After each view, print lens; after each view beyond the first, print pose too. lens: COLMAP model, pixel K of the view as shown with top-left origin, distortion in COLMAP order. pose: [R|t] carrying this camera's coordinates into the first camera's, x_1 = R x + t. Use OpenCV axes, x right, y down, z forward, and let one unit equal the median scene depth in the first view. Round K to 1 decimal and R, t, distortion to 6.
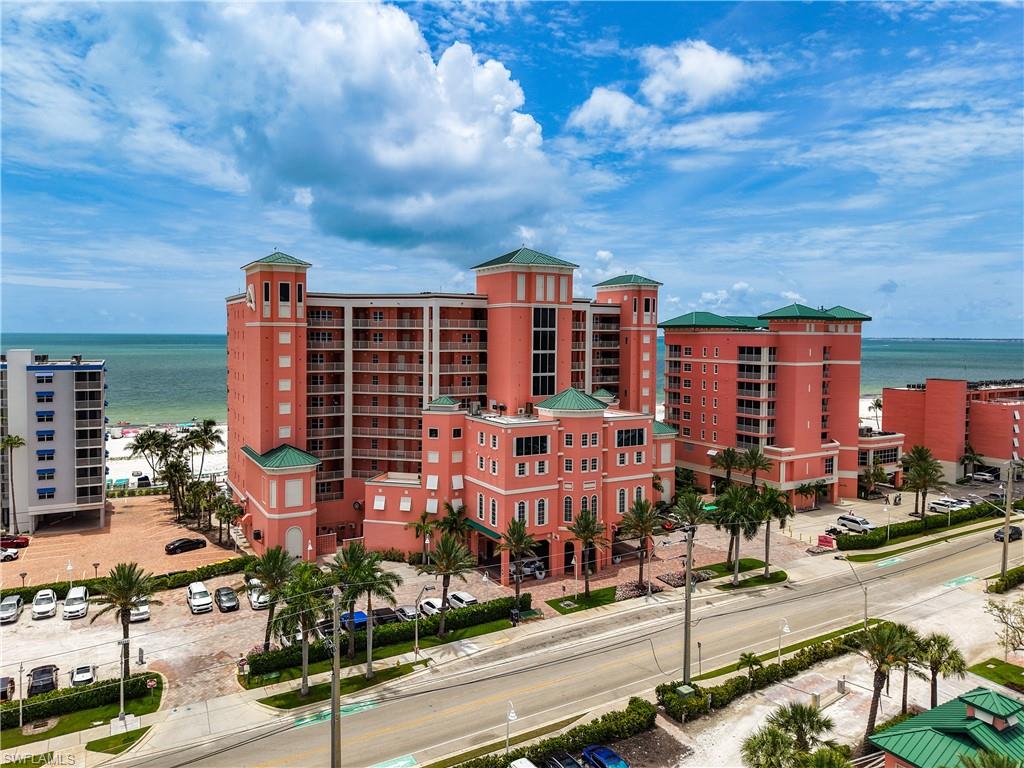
lens RADIAL K [[709.4, 0, 493.3], [0, 709.4, 379.7], [0, 0, 1]] dist [0.006306, -0.005501]
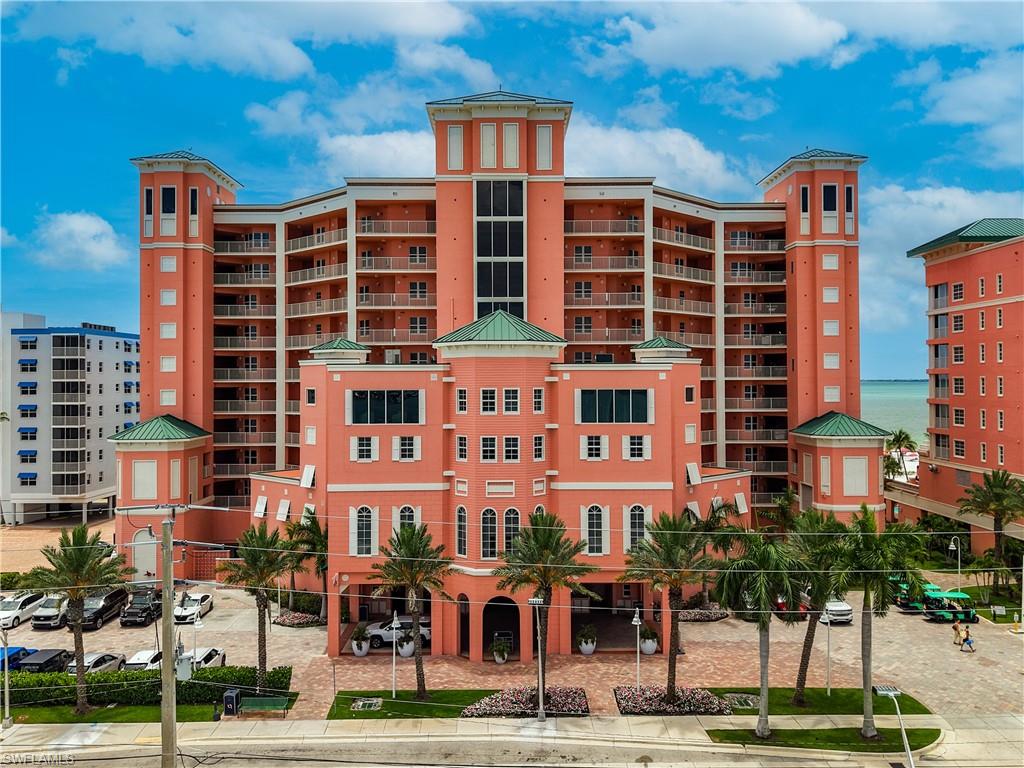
lens RADIAL K [[856.3, 0, 510.9], [0, 856.3, 395.8], [0, 0, 1]] dist [0.007808, 0.003414]
pose [[0.871209, -0.000592, -0.490912, 0.428019], [-0.023234, 0.998829, -0.042437, 0.101605], [0.490362, 0.048378, 0.870175, 0.430041]]
